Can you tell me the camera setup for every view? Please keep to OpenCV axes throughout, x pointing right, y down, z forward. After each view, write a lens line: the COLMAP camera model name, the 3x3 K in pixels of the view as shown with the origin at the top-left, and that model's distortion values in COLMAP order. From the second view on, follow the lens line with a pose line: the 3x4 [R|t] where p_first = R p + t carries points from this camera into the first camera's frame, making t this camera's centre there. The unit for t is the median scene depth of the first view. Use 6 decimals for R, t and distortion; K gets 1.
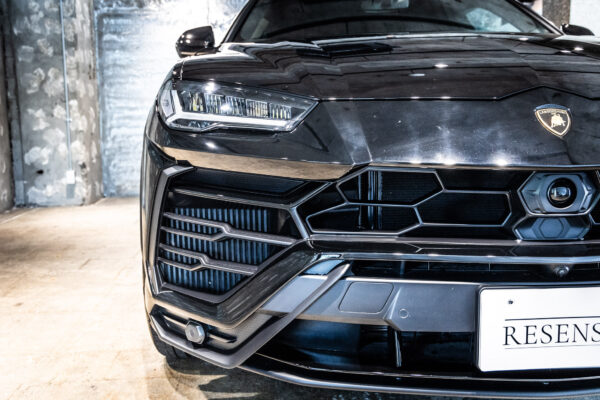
lens RADIAL K [[579.7, 0, 370.4], [0, 579.7, 202.0], [0, 0, 1]] dist [0.054519, -0.001380]
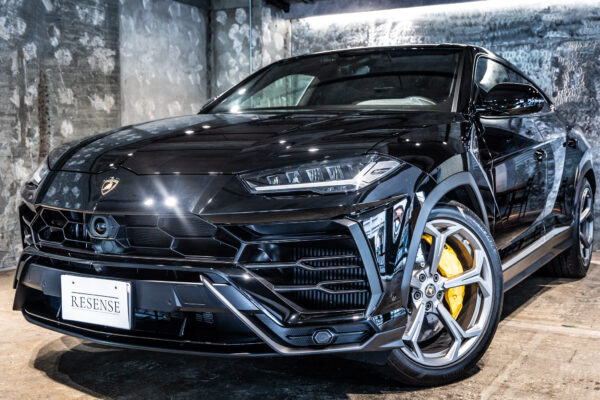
lens RADIAL K [[762.6, 0, 300.0], [0, 762.6, 200.0], [0, 0, 1]] dist [0.009953, -0.009285]
pose [[0.805412, 0.038041, -0.591493, 2.136632], [-0.076546, 0.996257, -0.040158, -0.046732], [0.587751, 0.077620, 0.805309, -0.529148]]
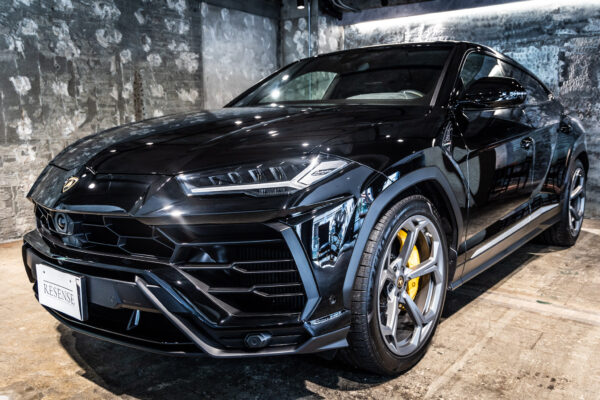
lens RADIAL K [[529.6, 0, 301.0], [0, 529.6, 203.9], [0, 0, 1]] dist [-0.002617, 0.005965]
pose [[0.700912, 0.105778, -0.705360, 2.048260], [-0.091597, 0.994102, 0.058059, -0.238808], [0.707342, 0.023914, 0.706467, 0.315362]]
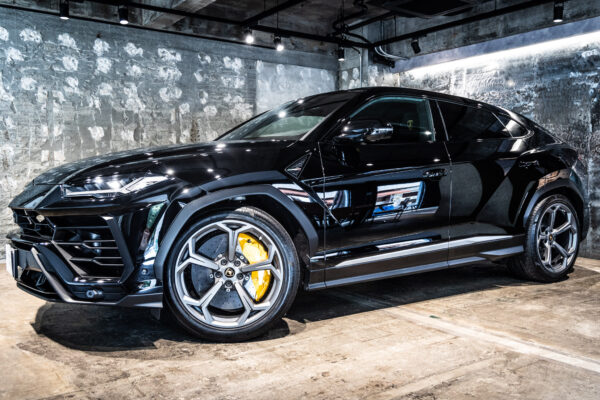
lens RADIAL K [[557.1, 0, 300.0], [0, 557.1, 200.0], [0, 0, 1]] dist [0.004957, 0.007814]
pose [[0.456184, 0.042993, -0.888846, 3.425186], [-0.115002, 0.993305, -0.010977, -0.223477], [0.882423, 0.107226, 0.458074, 0.940911]]
